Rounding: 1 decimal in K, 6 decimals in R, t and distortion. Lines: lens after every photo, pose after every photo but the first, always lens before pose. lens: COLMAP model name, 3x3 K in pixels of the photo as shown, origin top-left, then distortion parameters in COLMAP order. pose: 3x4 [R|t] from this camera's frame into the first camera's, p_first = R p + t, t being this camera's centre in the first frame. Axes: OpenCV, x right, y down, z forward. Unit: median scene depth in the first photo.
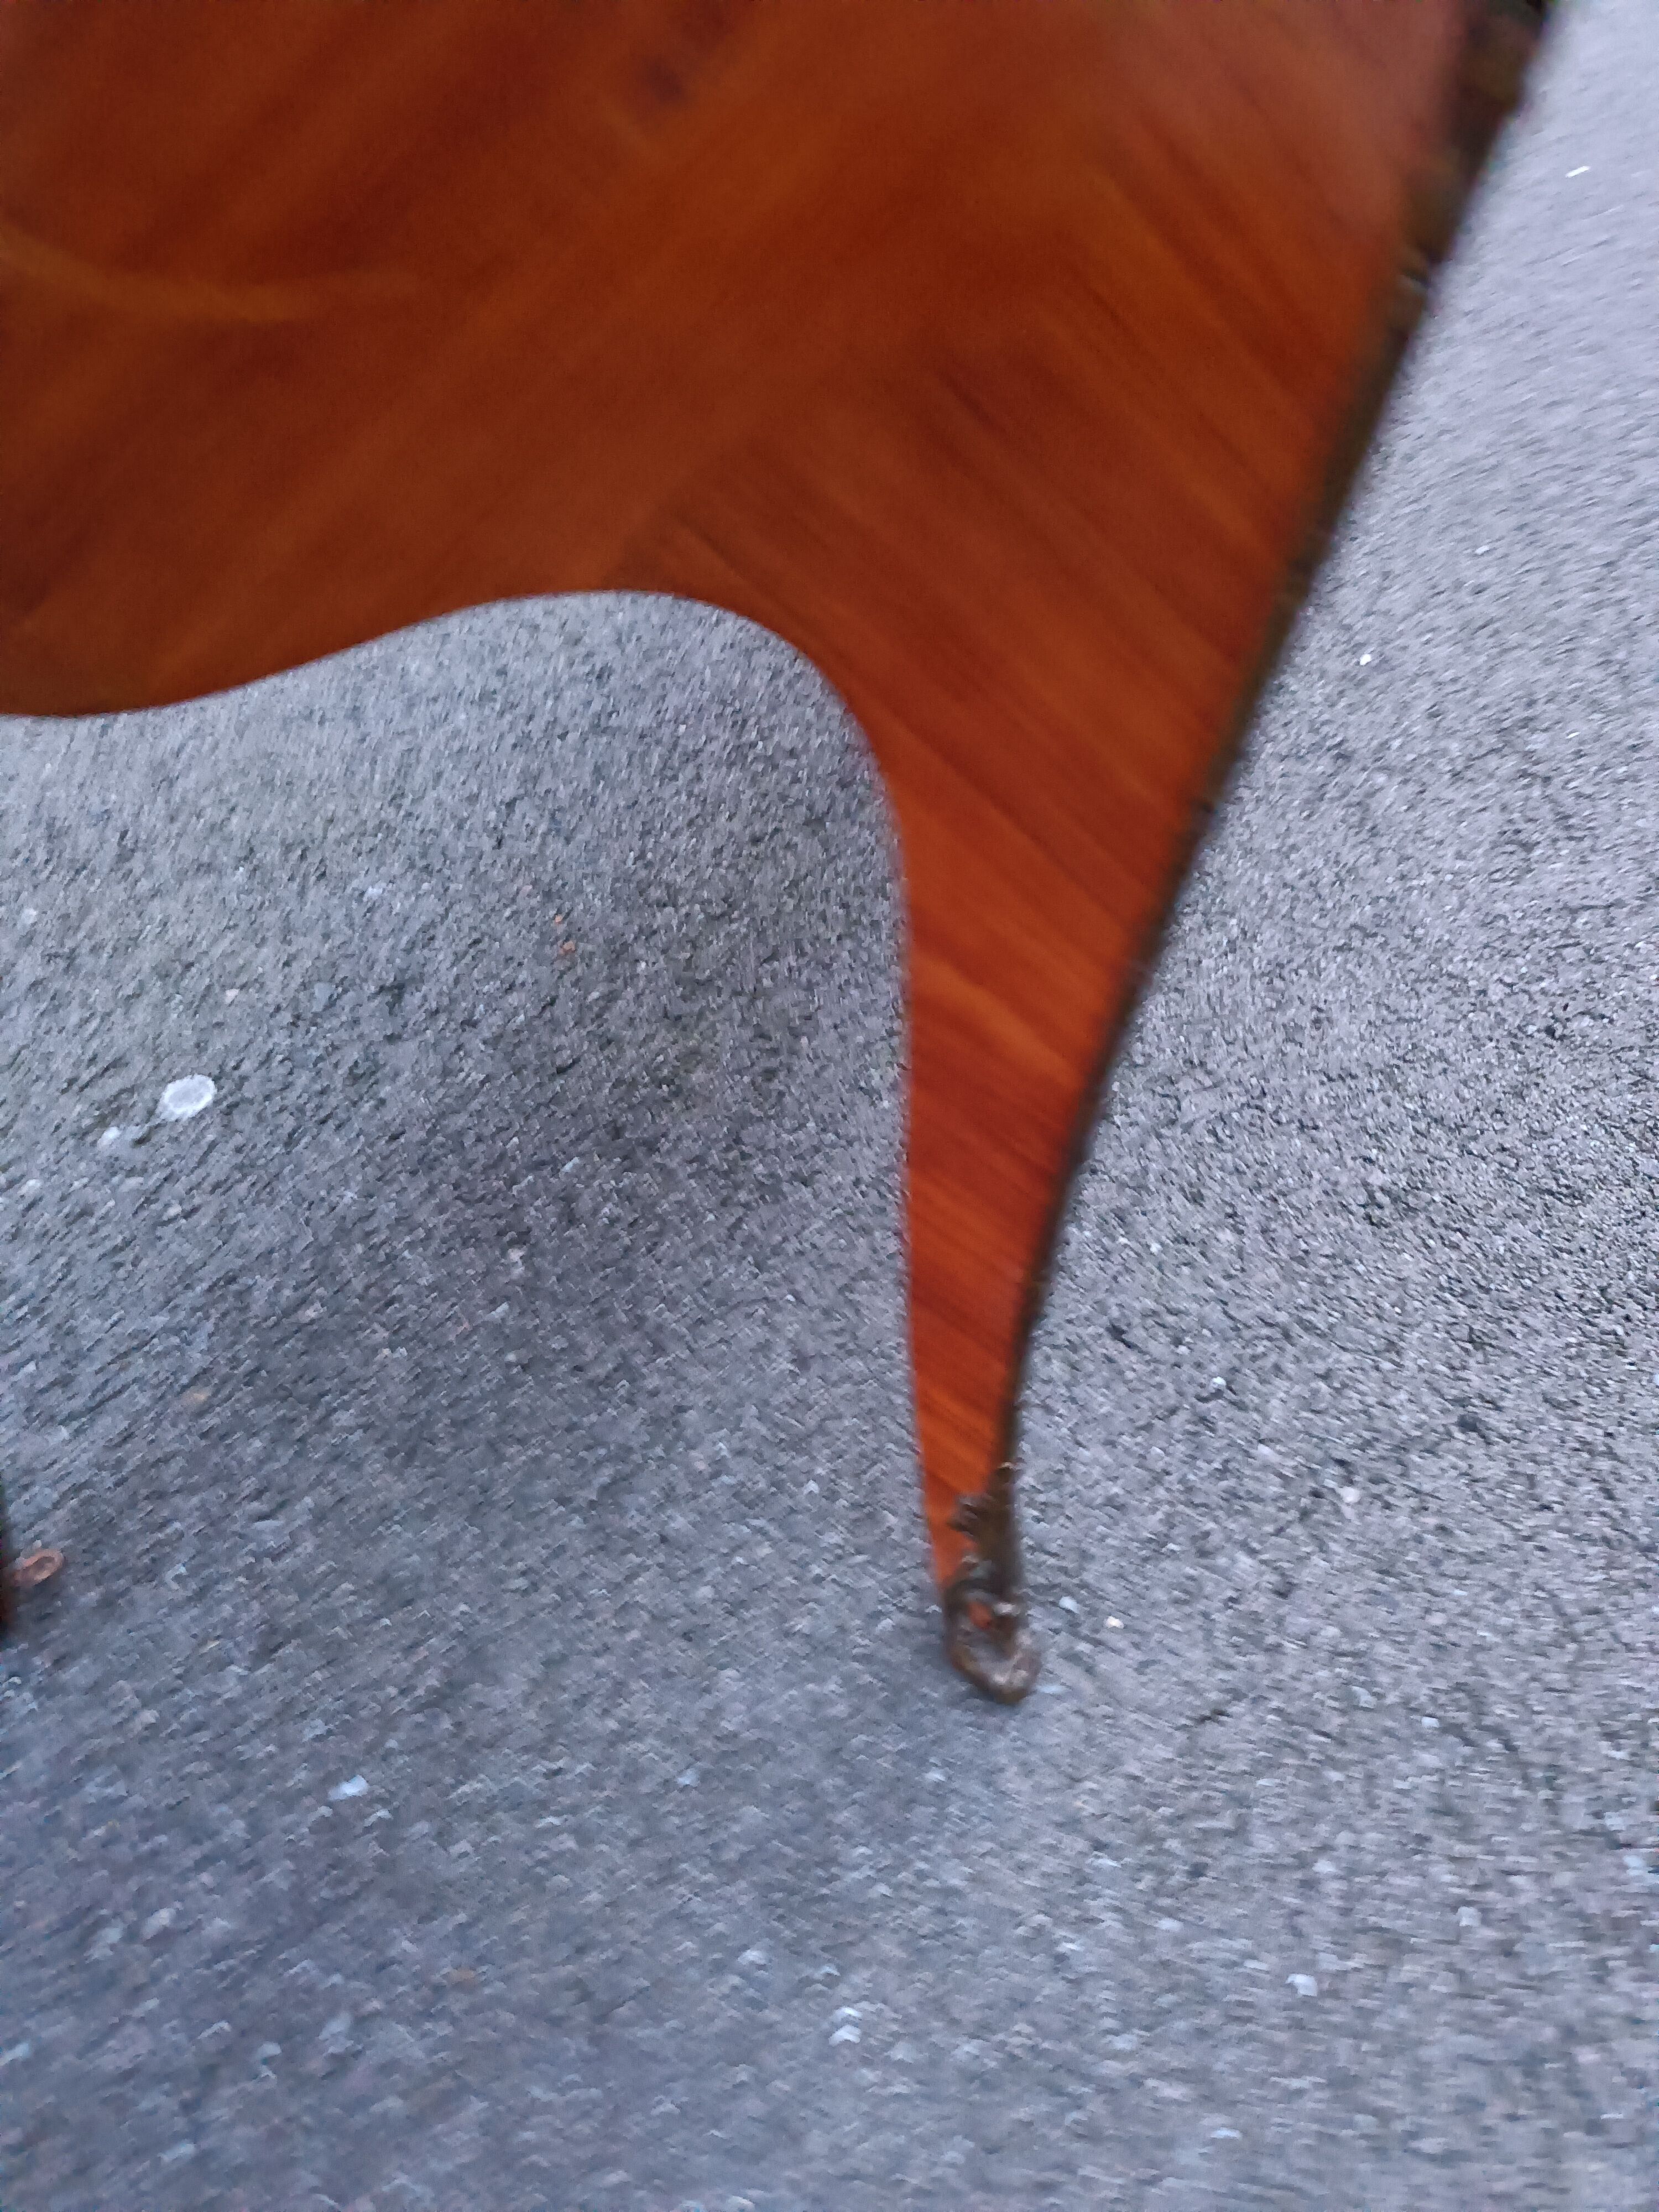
lens RADIAL K [[1670.8, 0, 841.6], [0, 1670.8, 1088.6], [0, 0, 1]] dist [0.025398, -0.017974]
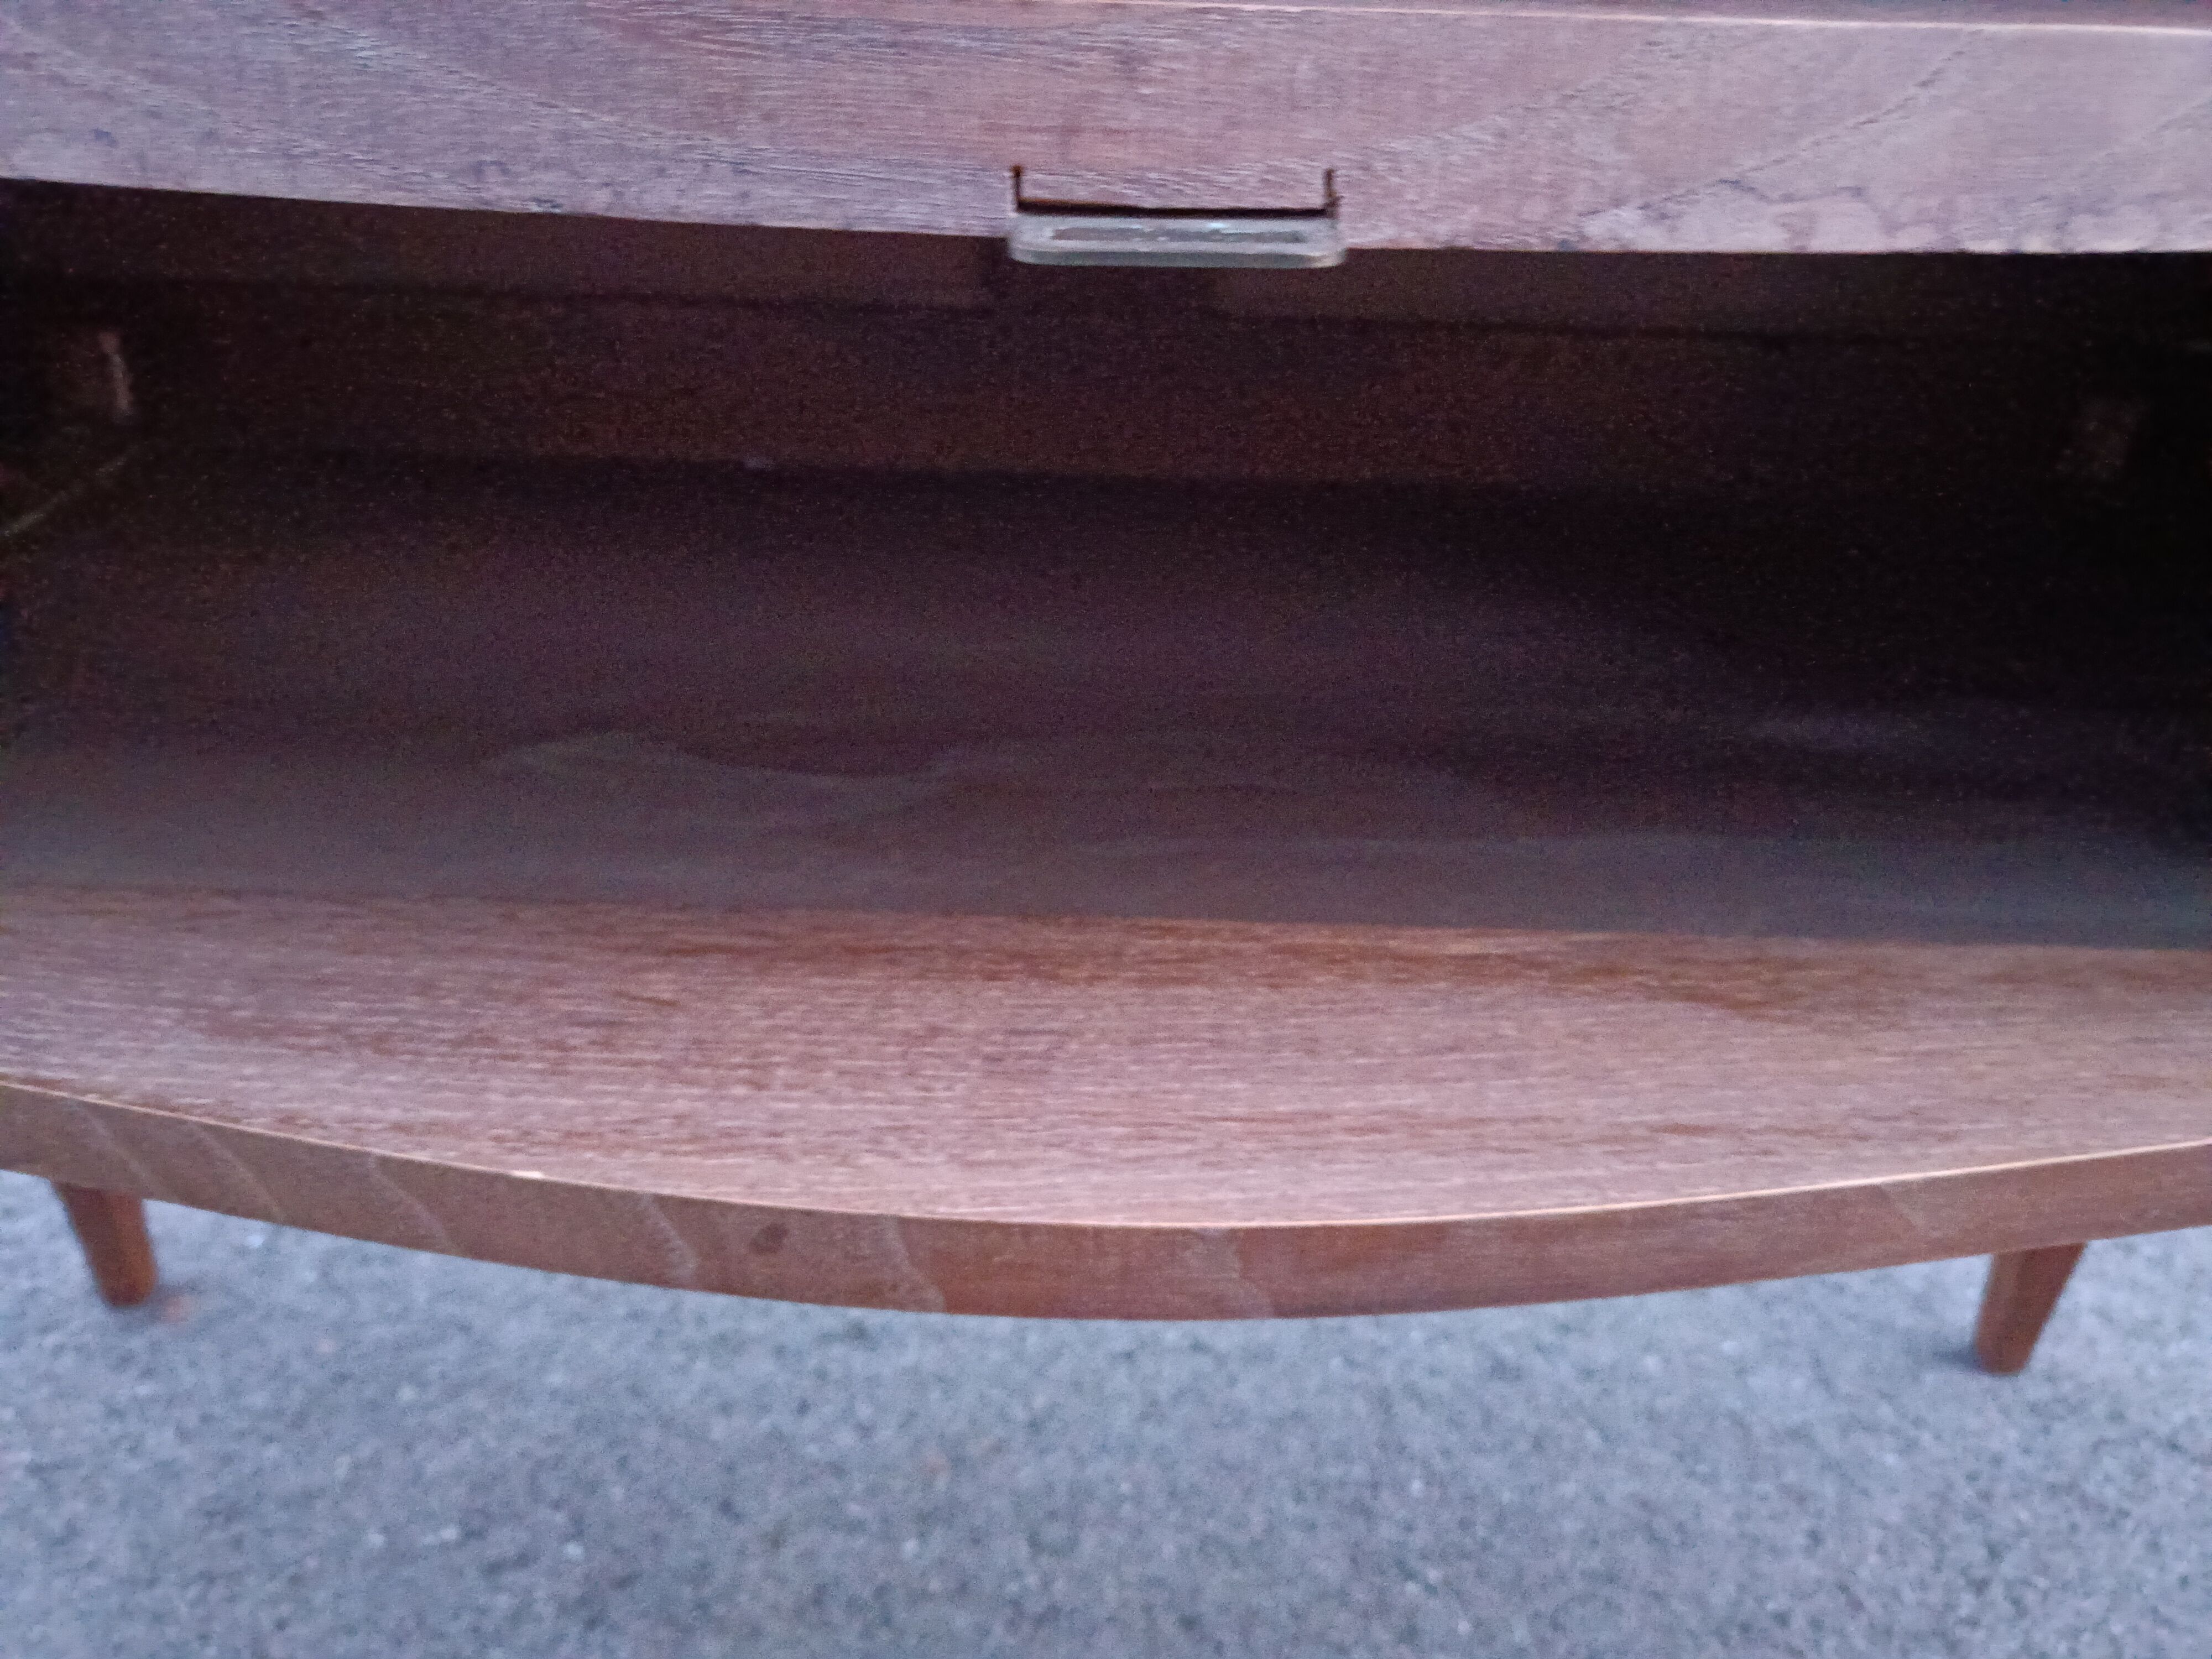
lens RADIAL K [[1670.8, 0, 1115.9], [0, 1670.8, 867.3], [0, 0, 1]] dist [0.025398, -0.017974]
pose [[0.183220, 0.533684, -0.825598, 0.451774], [-0.707952, 0.654314, 0.265851, -0.649455], [0.682081, 0.535774, 0.497706, 0.517689]]
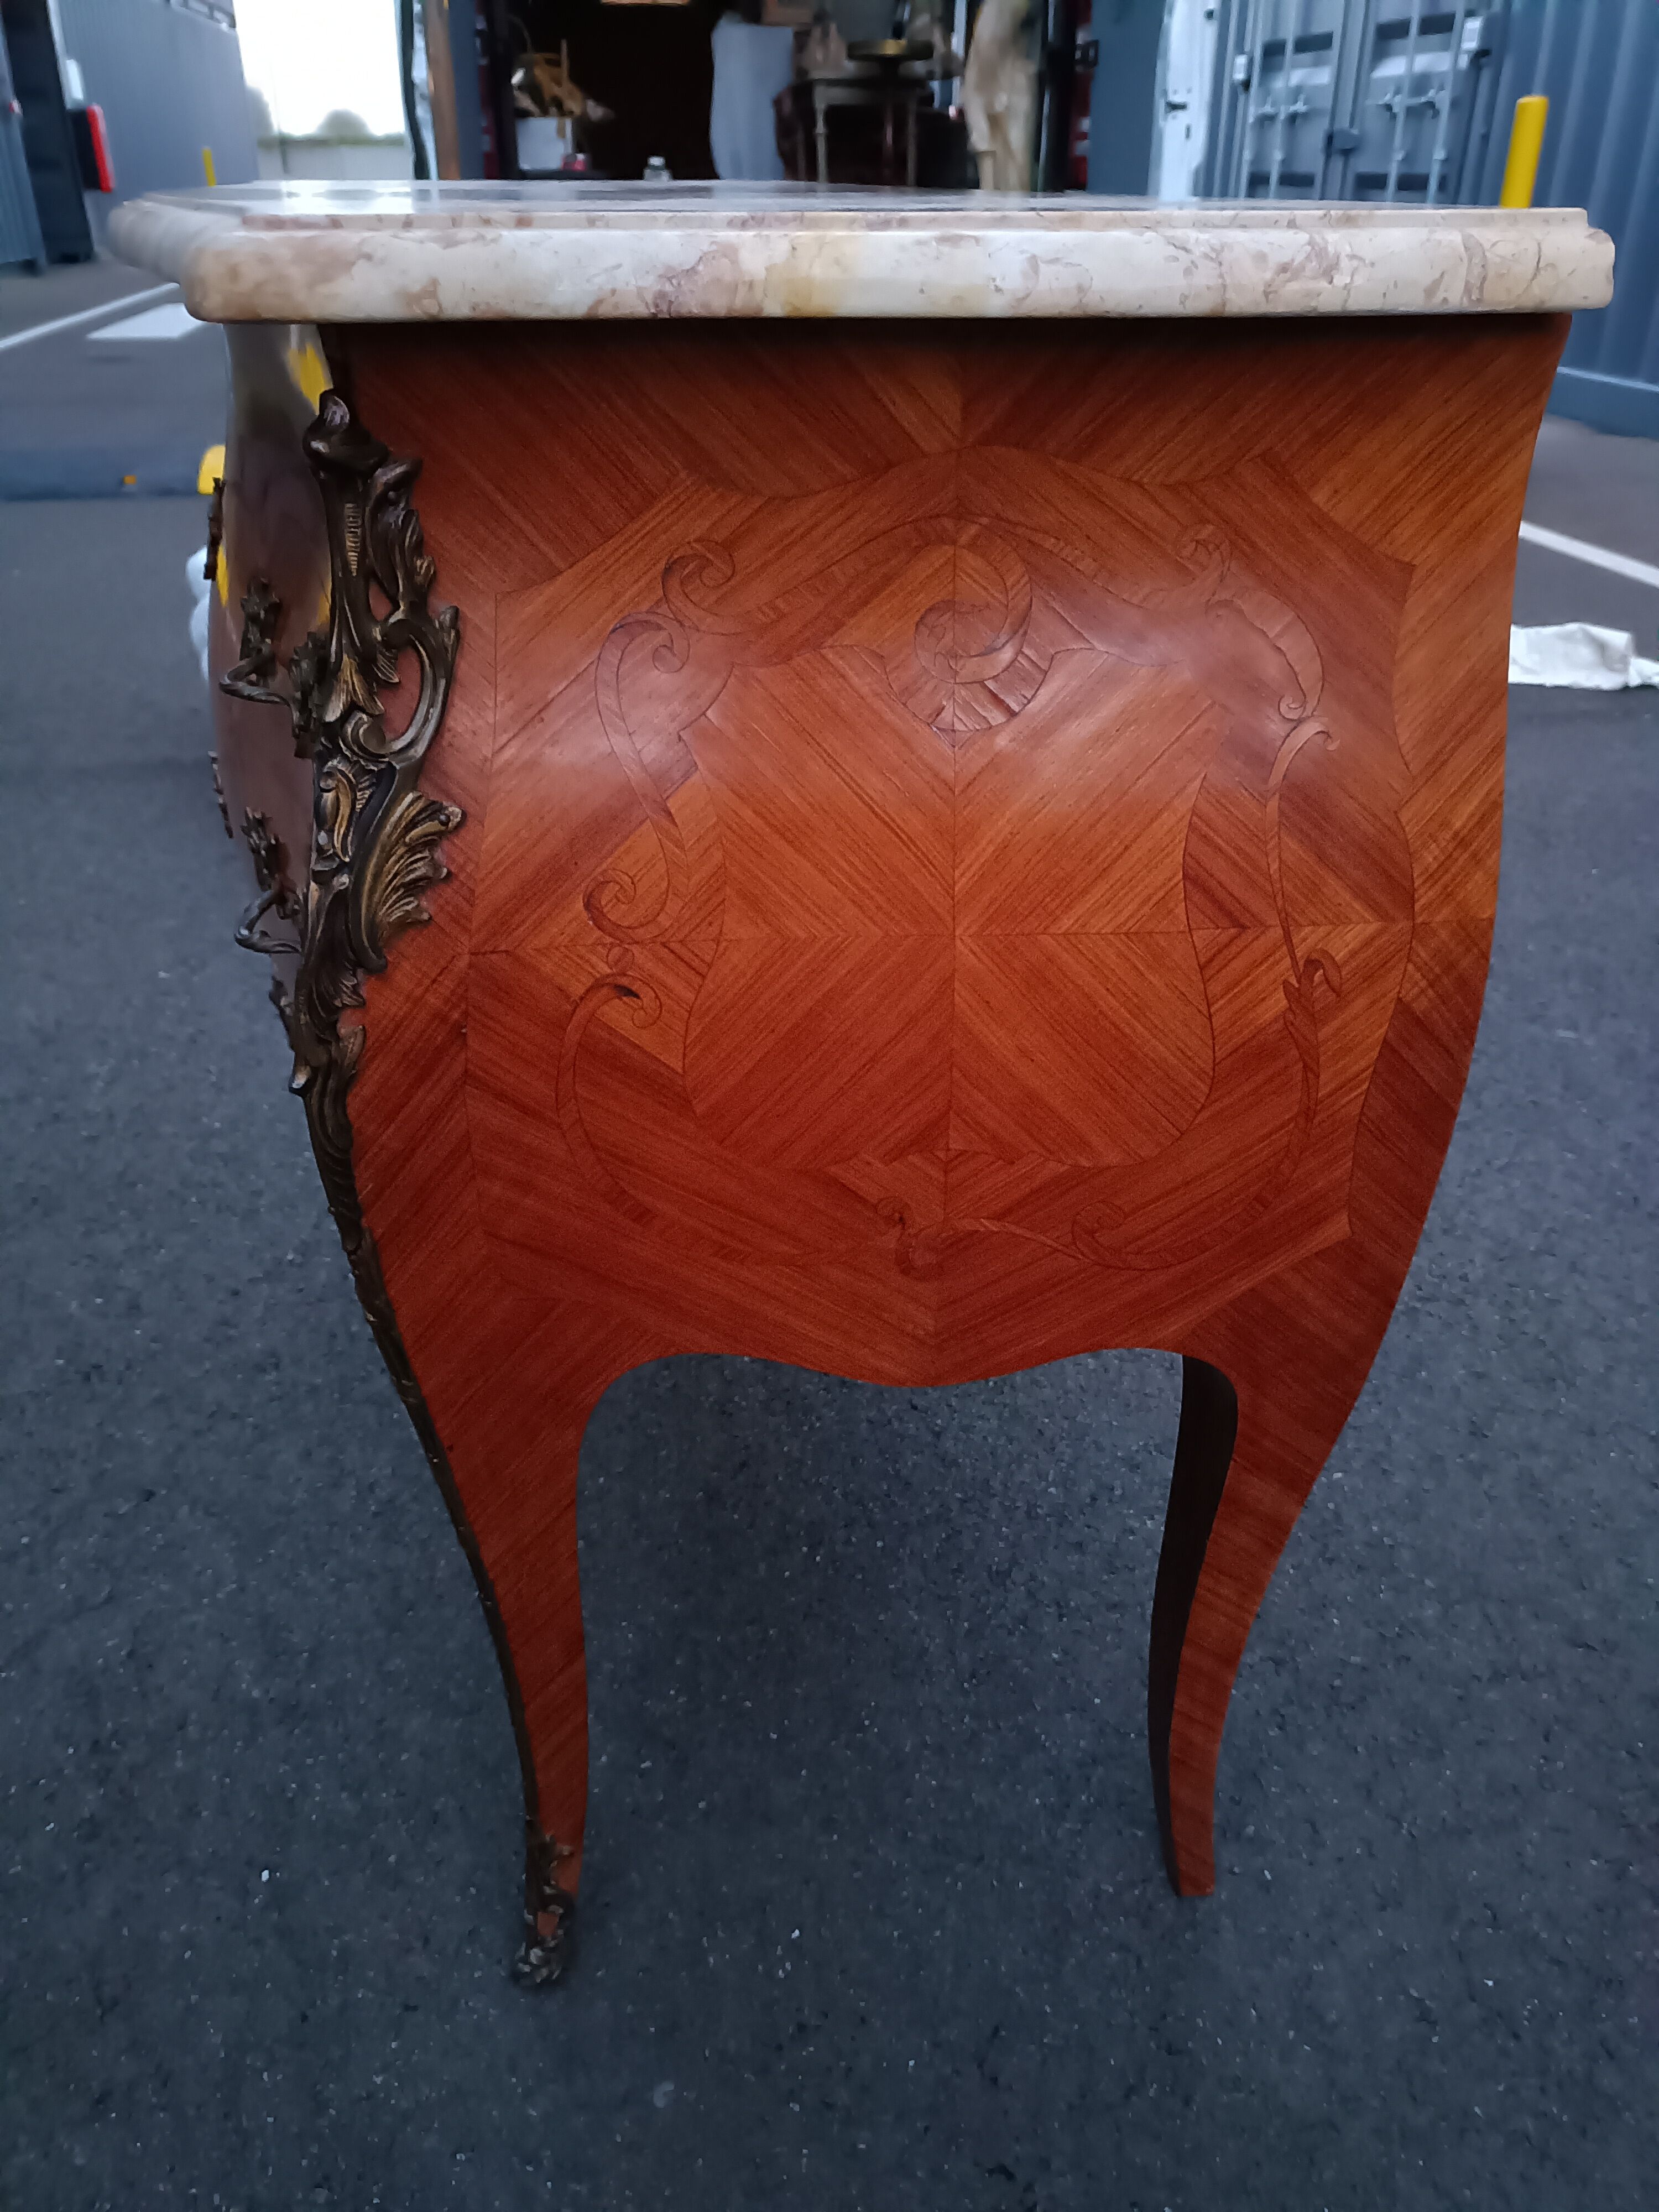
lens RADIAL K [[1670.8, 0, 814.5], [0, 1670.8, 1098.6], [0, 0, 1]] dist [0.025398, -0.017974]
pose [[-0.888408, 0.238617, -0.392165, 0.415595], [-0.307701, 0.324428, 0.894464, -1.724759], [0.340664, 0.915319, -0.214801, 1.246972]]
